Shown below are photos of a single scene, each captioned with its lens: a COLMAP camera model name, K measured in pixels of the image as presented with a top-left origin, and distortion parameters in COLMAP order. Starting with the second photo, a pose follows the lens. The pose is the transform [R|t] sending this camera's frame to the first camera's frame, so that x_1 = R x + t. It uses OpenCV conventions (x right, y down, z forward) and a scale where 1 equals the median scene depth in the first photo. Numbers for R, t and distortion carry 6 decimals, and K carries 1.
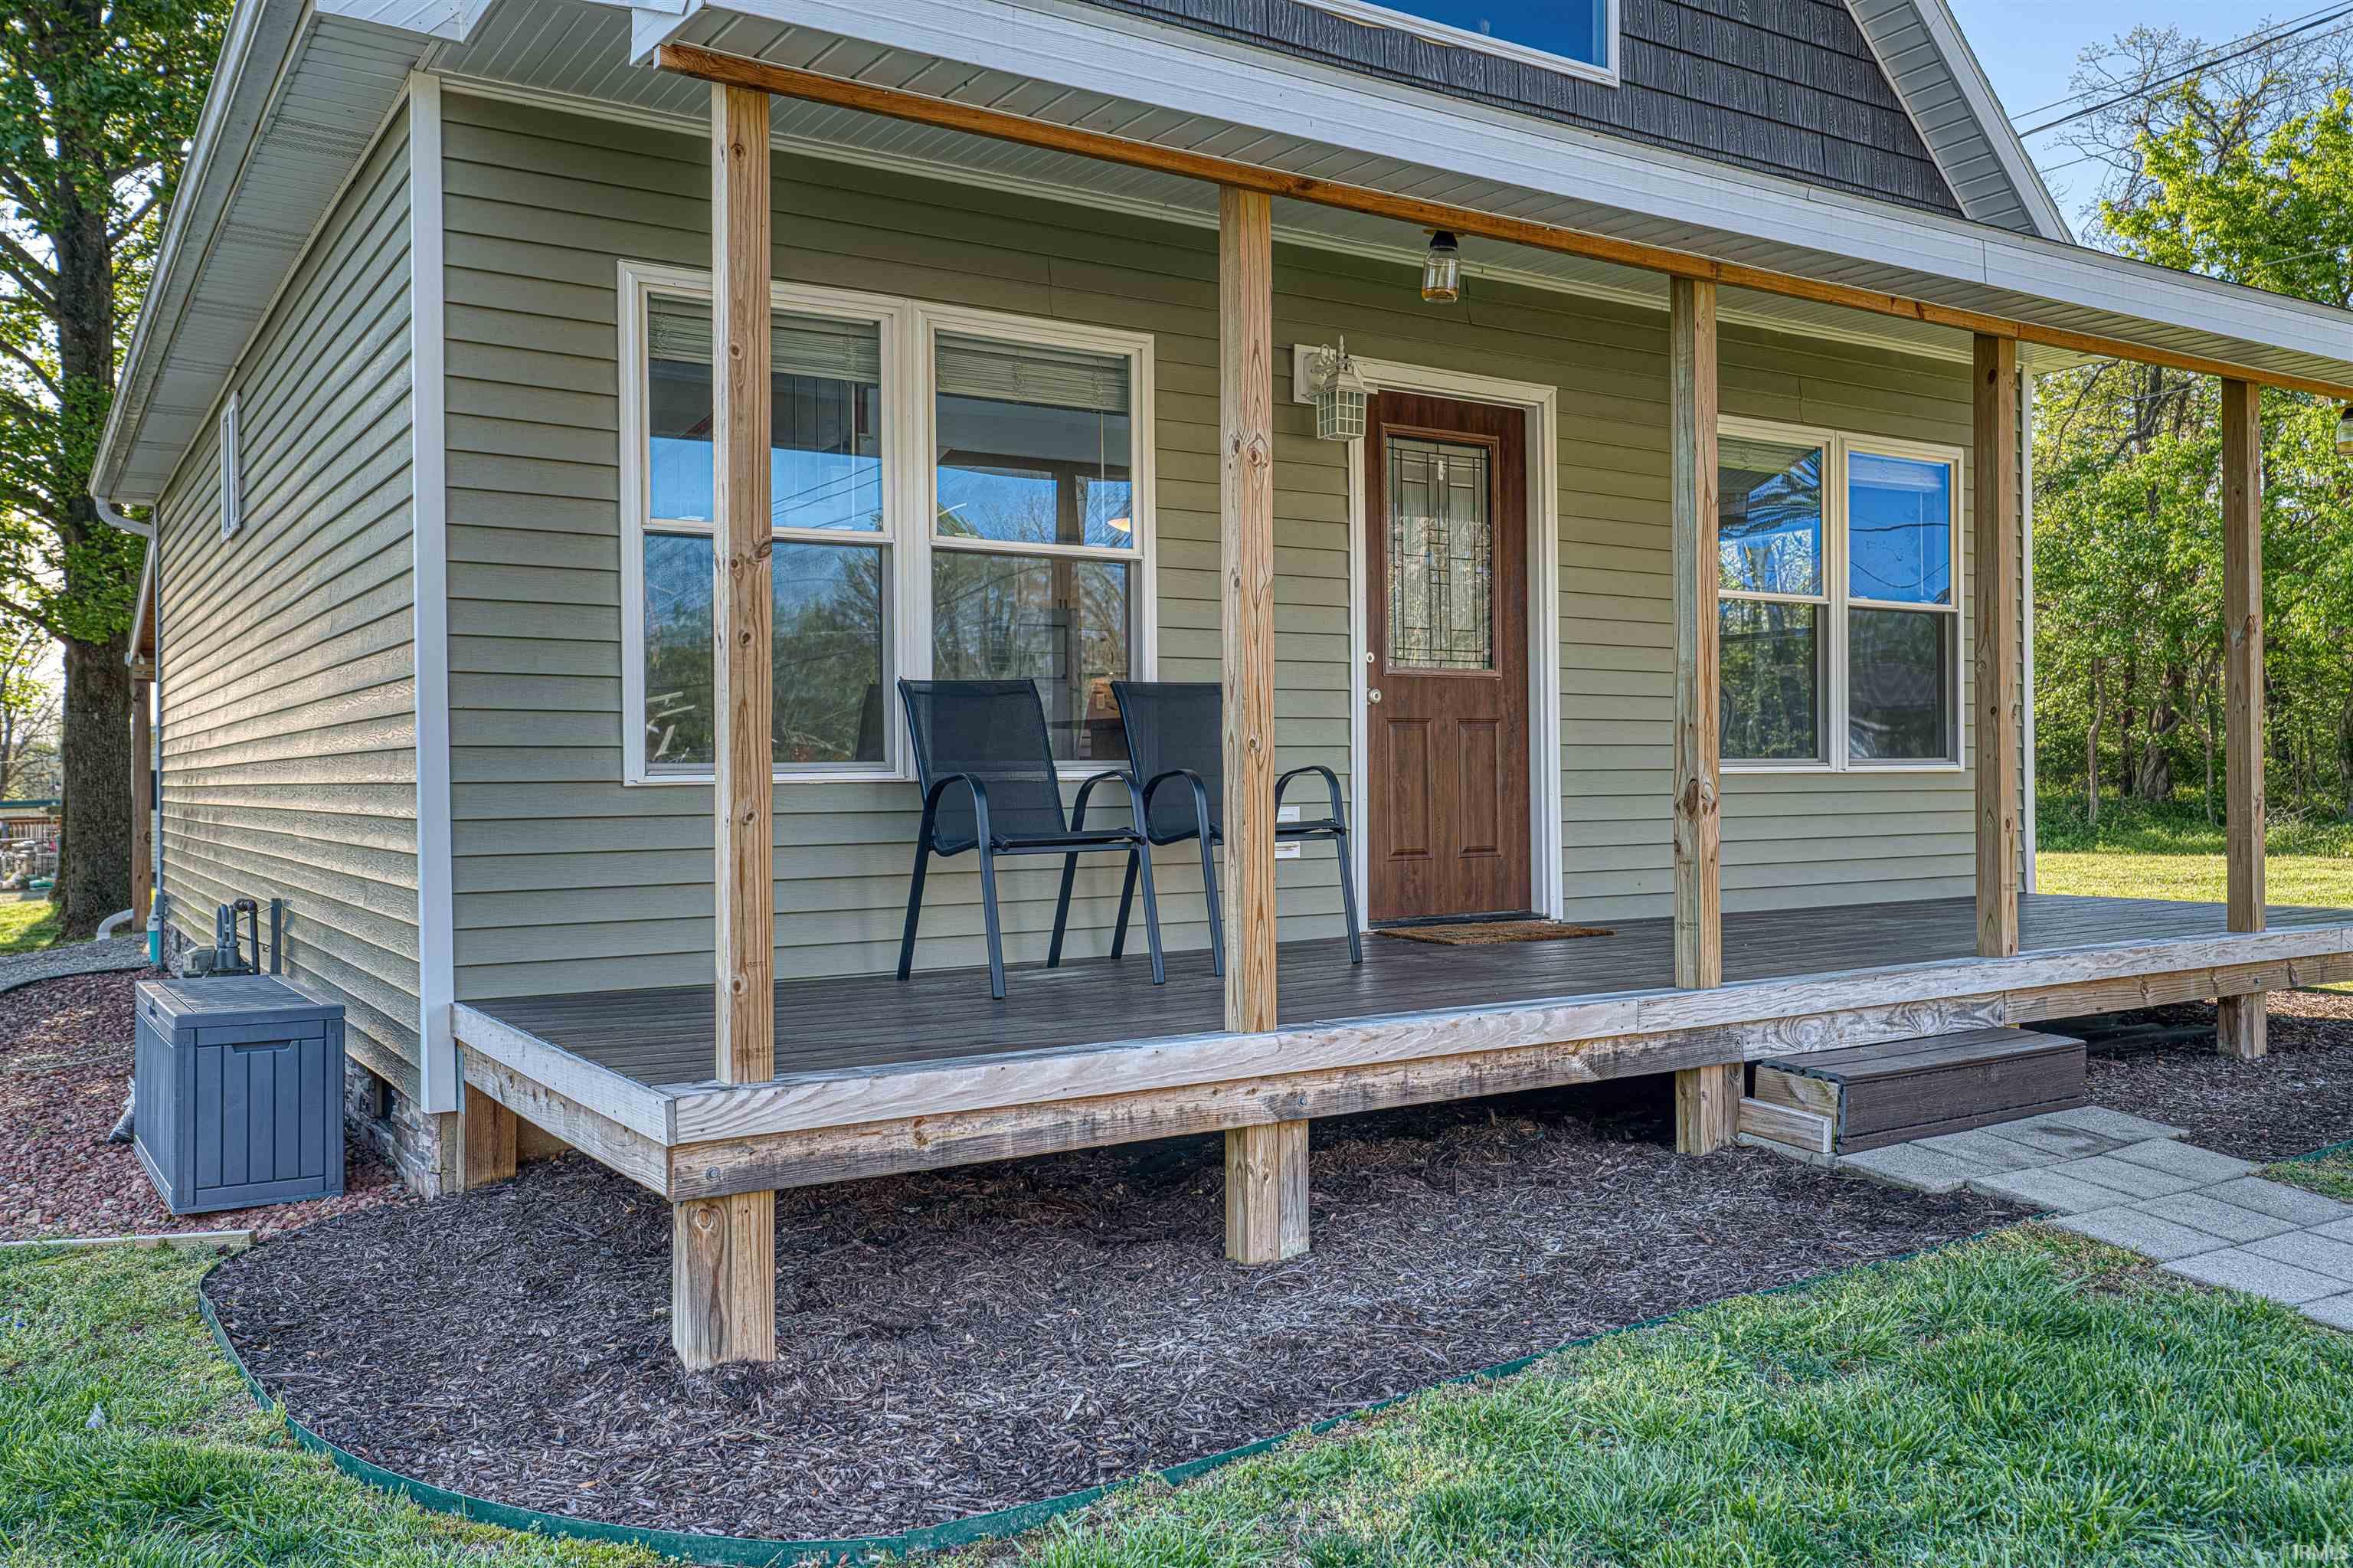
lens RADIAL K [[1875.0, 0, 1184.0], [0, 1875.0, 776.6], [0, 0, 1]] dist [0.001279, 0.001526]
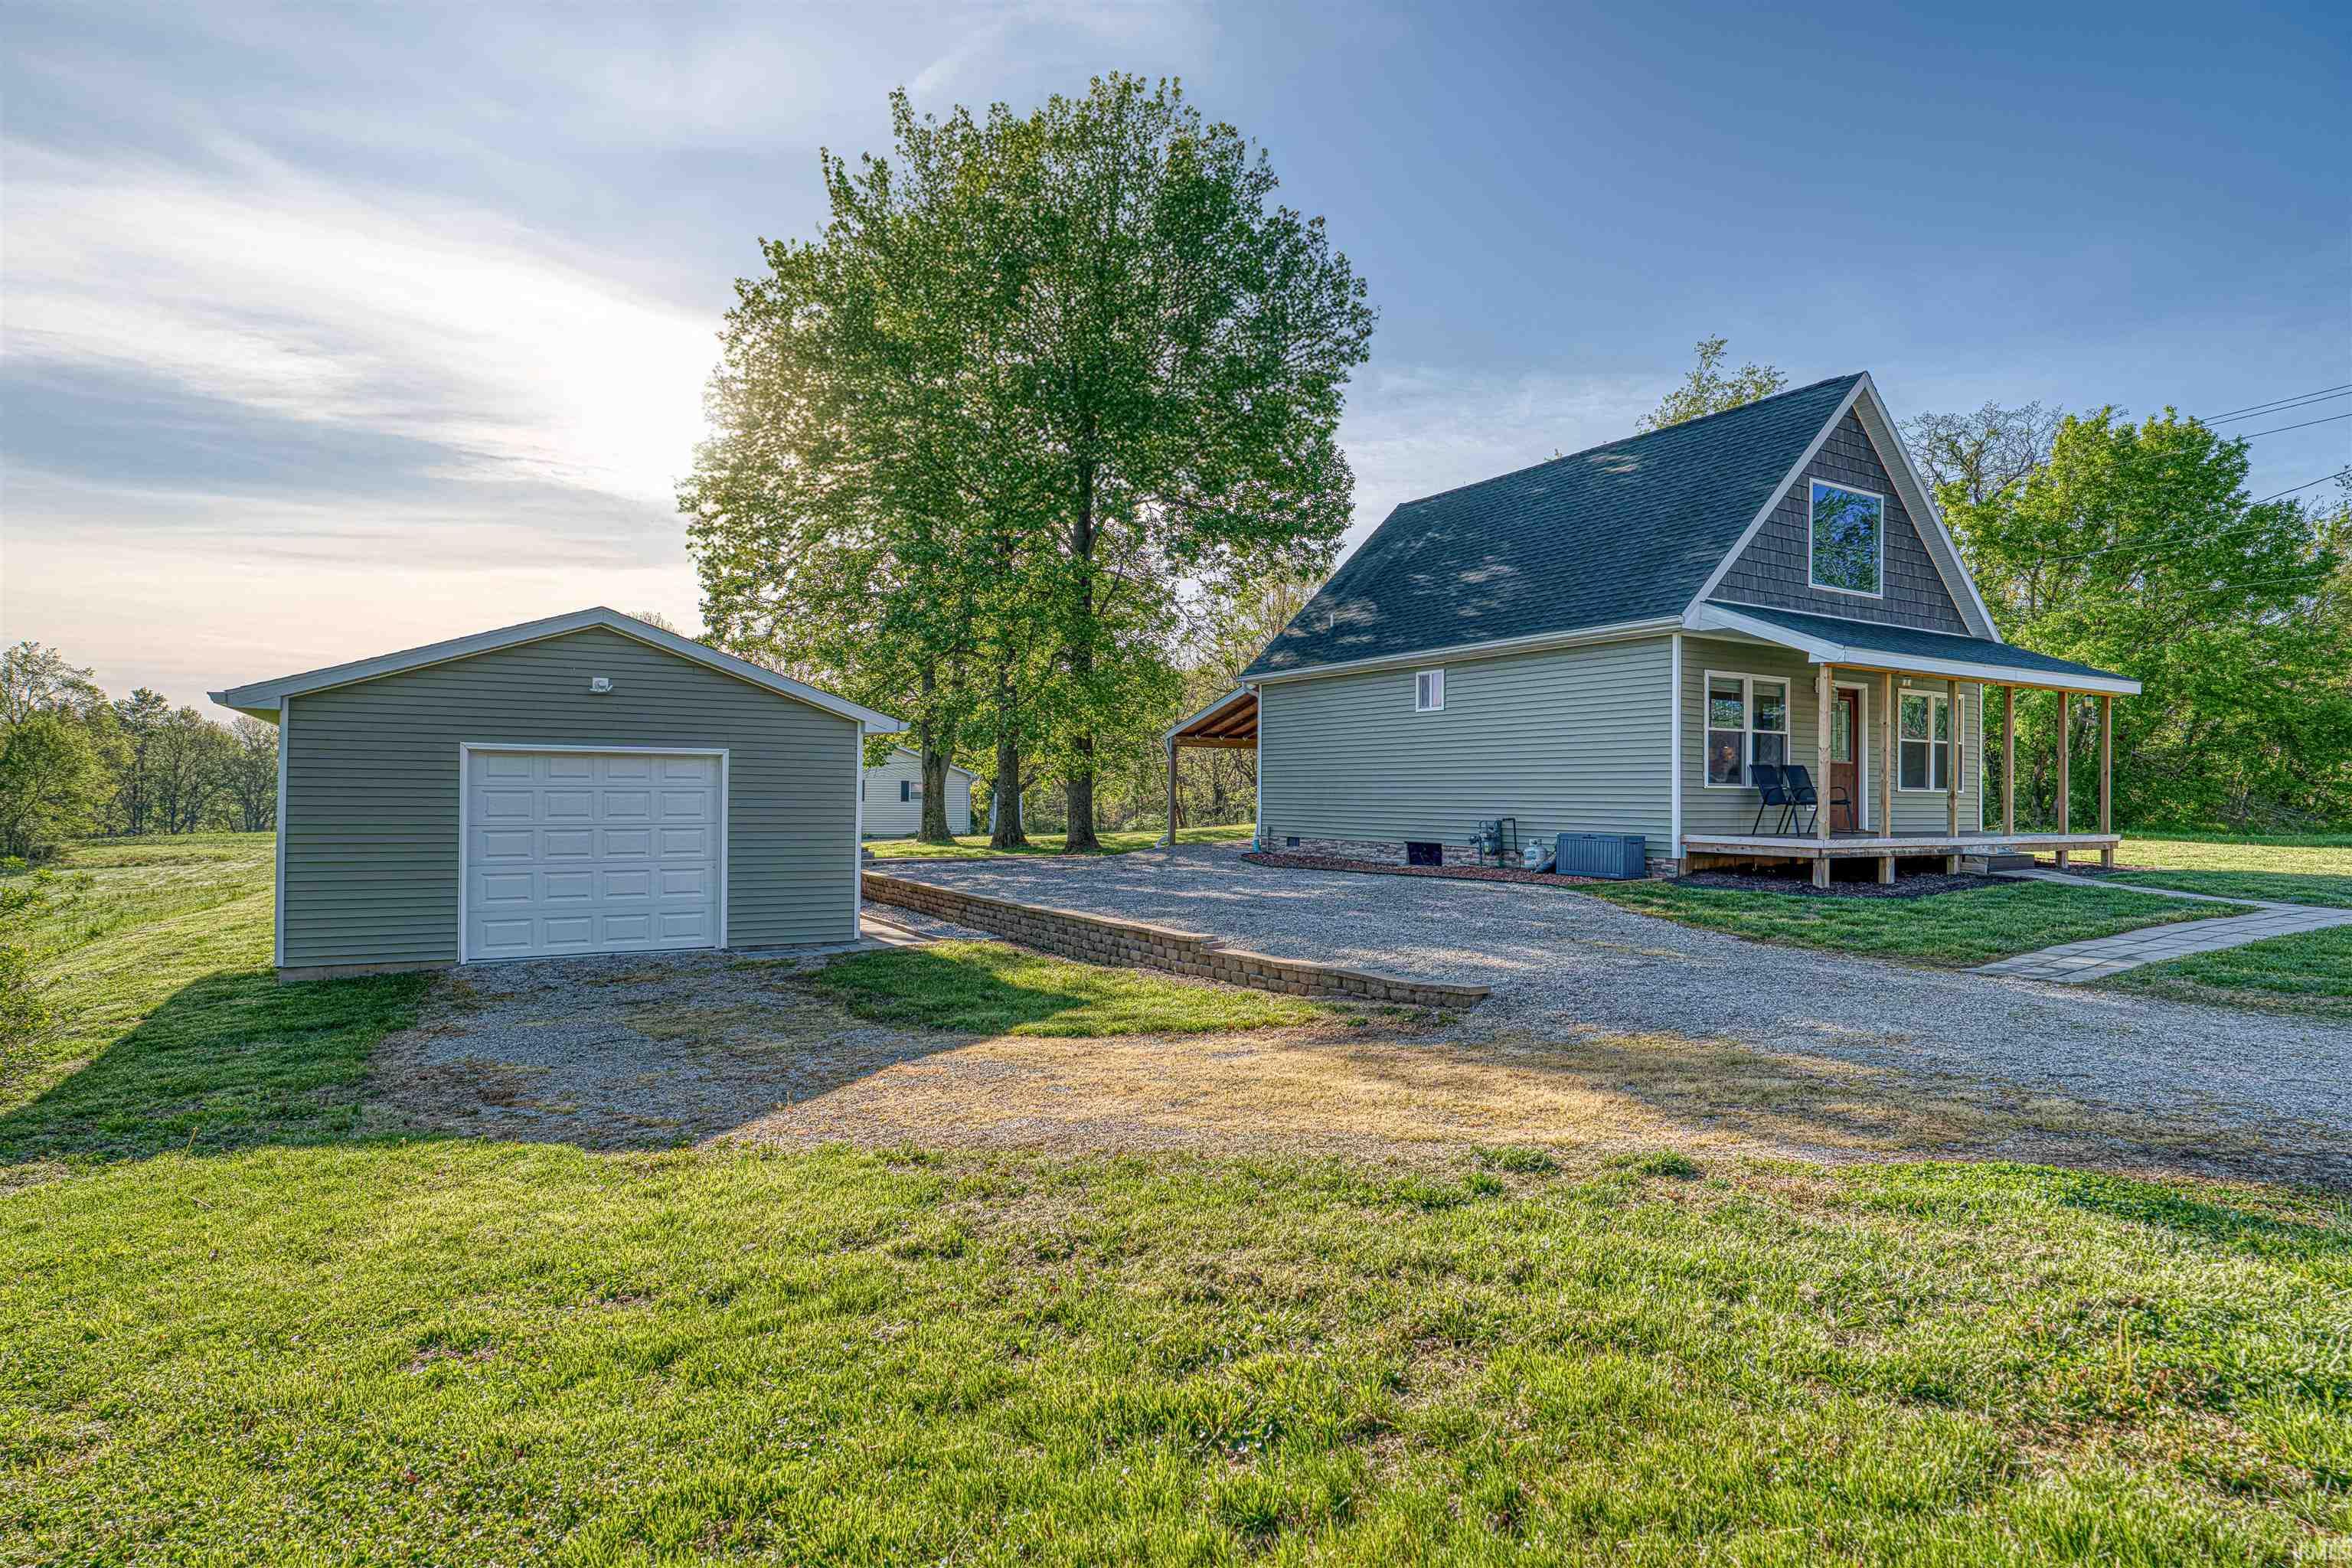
lens RADIAL K [[1268.6, 0, 1182.1], [0, 1268.6, 784.0], [0, 0, 1]] dist [-0.002842, 0.002029]
pose [[0.999688, 0.018928, -0.016328, -1.480115], [-0.019077, 0.999777, -0.009047, 0.045418], [0.016153, 0.009356, 0.999826, -2.010149]]
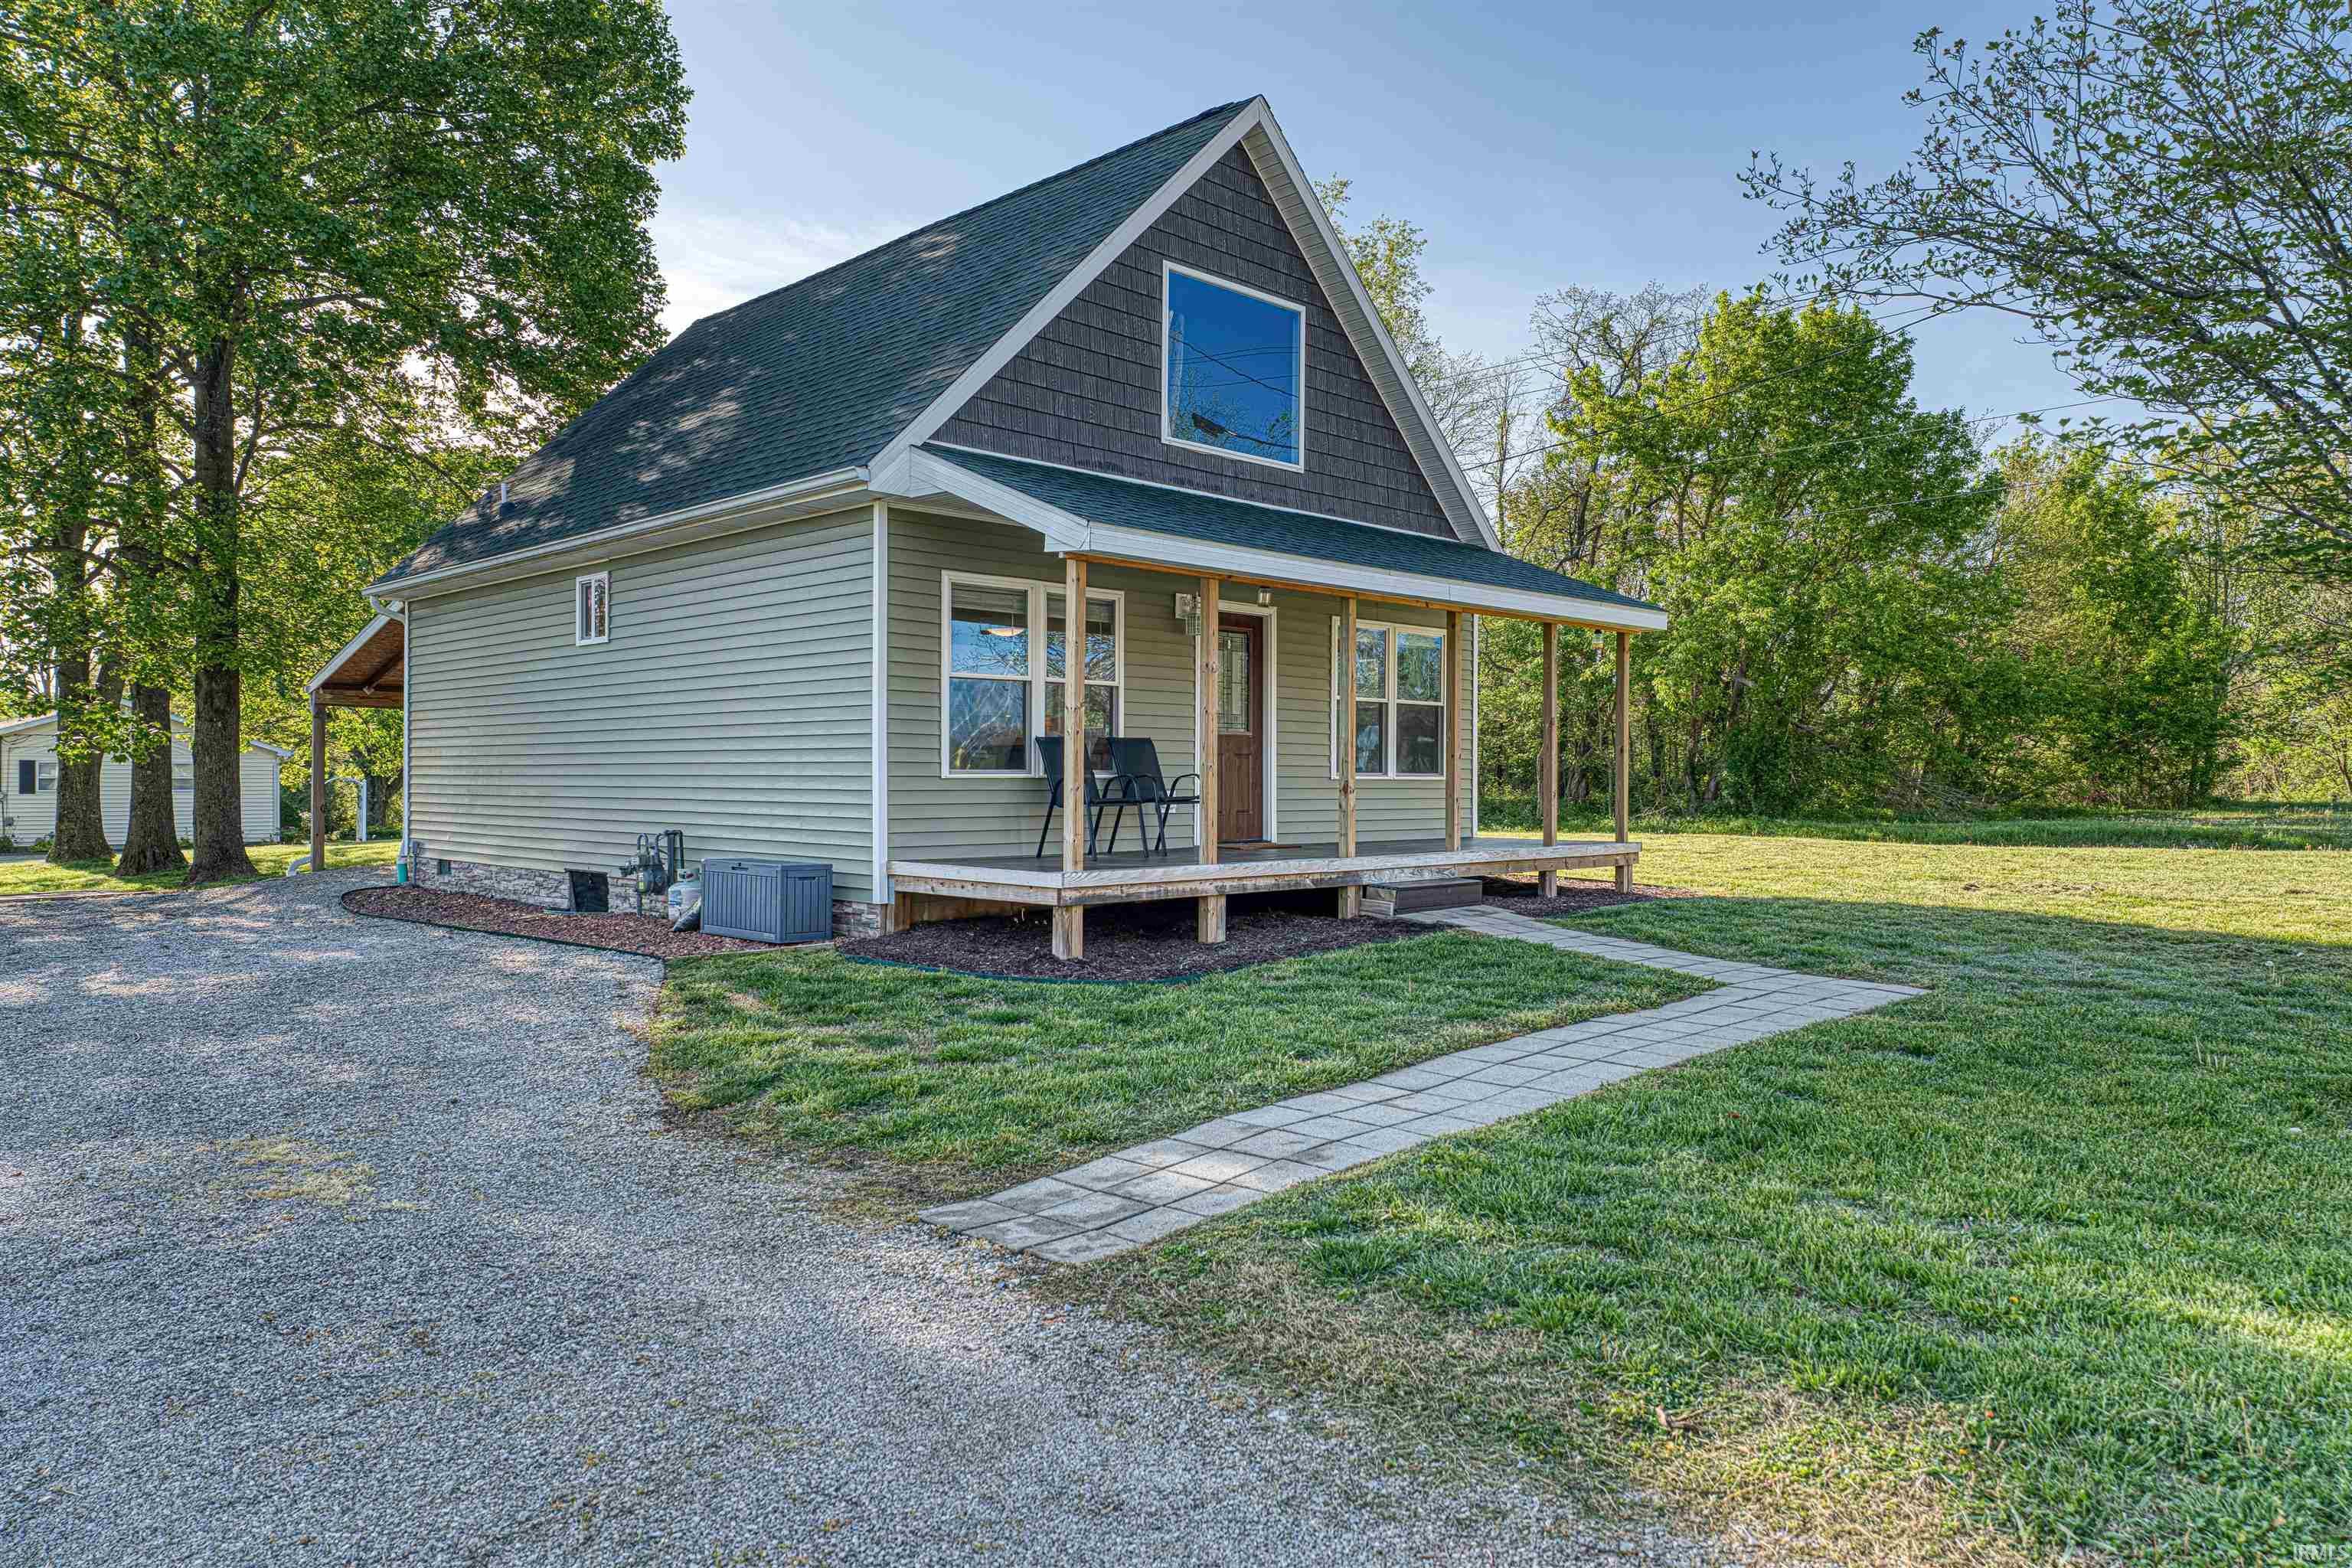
lens RADIAL K [[1600.6, 0, 1187.9], [0, 1600.6, 780.1], [0, 0, 1]] dist [-0.006886, -0.002247]
pose [[0.975188, 0.013070, 0.220994, -0.450204], [-0.013257, 0.999912, -0.000640, 0.004449], [-0.220983, -0.002305, 0.975275, -1.173409]]
